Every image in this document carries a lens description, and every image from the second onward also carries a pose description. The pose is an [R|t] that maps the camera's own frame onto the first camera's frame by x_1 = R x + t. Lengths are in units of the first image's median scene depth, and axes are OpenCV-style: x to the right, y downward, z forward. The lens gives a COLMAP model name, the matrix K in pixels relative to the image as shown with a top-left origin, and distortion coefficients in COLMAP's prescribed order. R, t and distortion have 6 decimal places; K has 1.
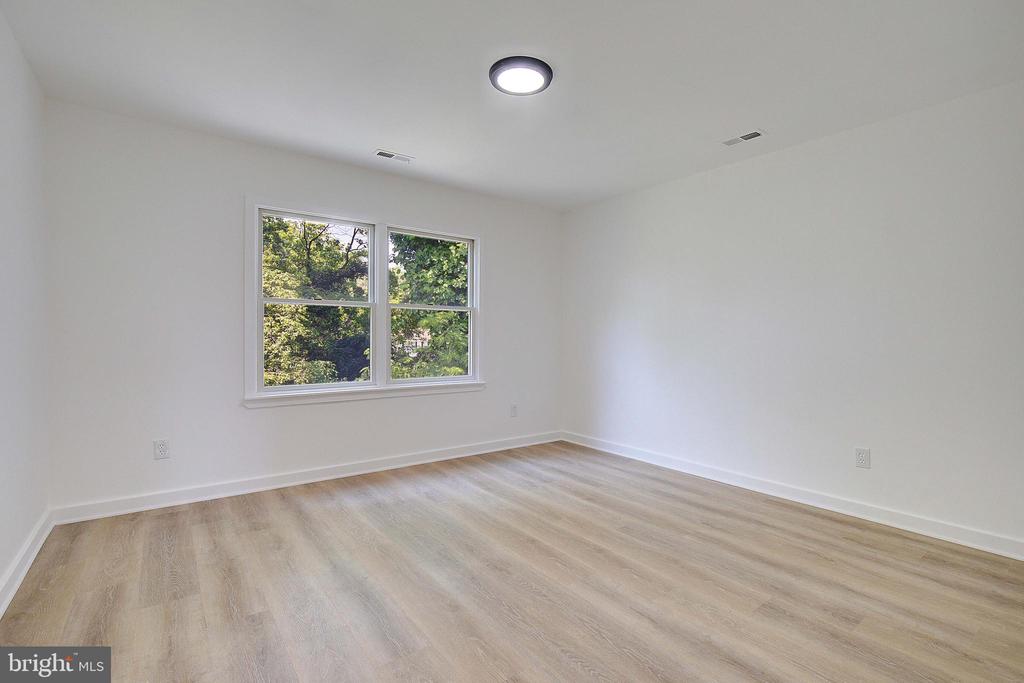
lens RADIAL K [[479.3, 0, 519.5], [0, 479.3, 340.2], [0, 0, 1]] dist [-0.026383, 0.004602]
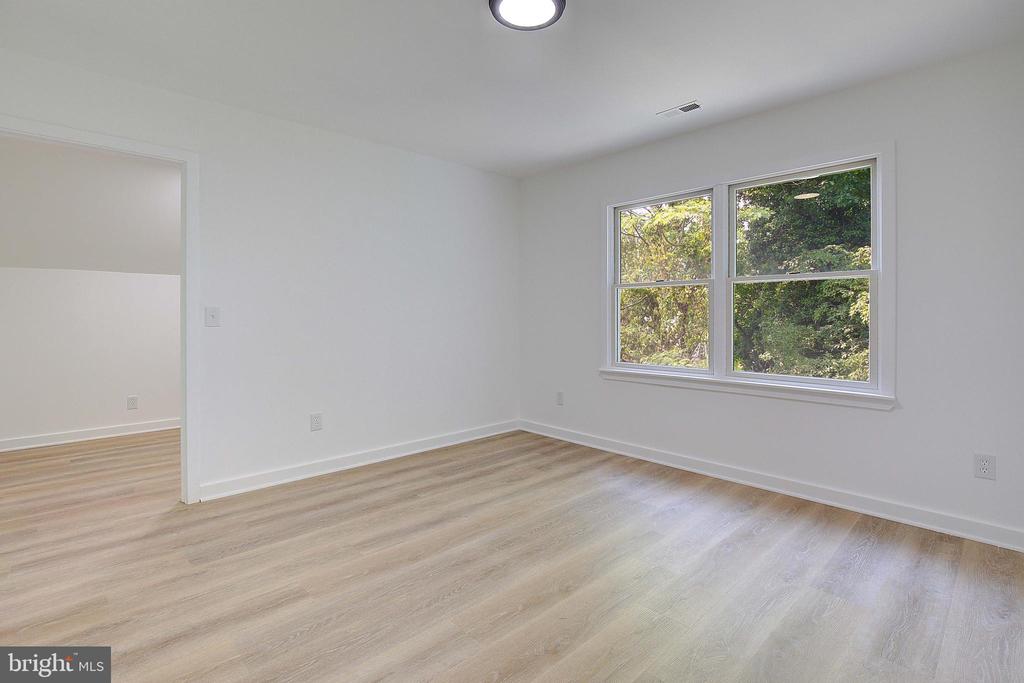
lens RADIAL K [[479.3, 0, 520.4], [0, 479.3, 339.1], [0, 0, 1]] dist [-0.026383, 0.004602]
pose [[0.105940, 0.037775, -0.993655, 0.586459], [-0.008693, 0.999275, 0.037061, 0.001685], [0.994335, 0.004711, 0.106192, 0.669656]]
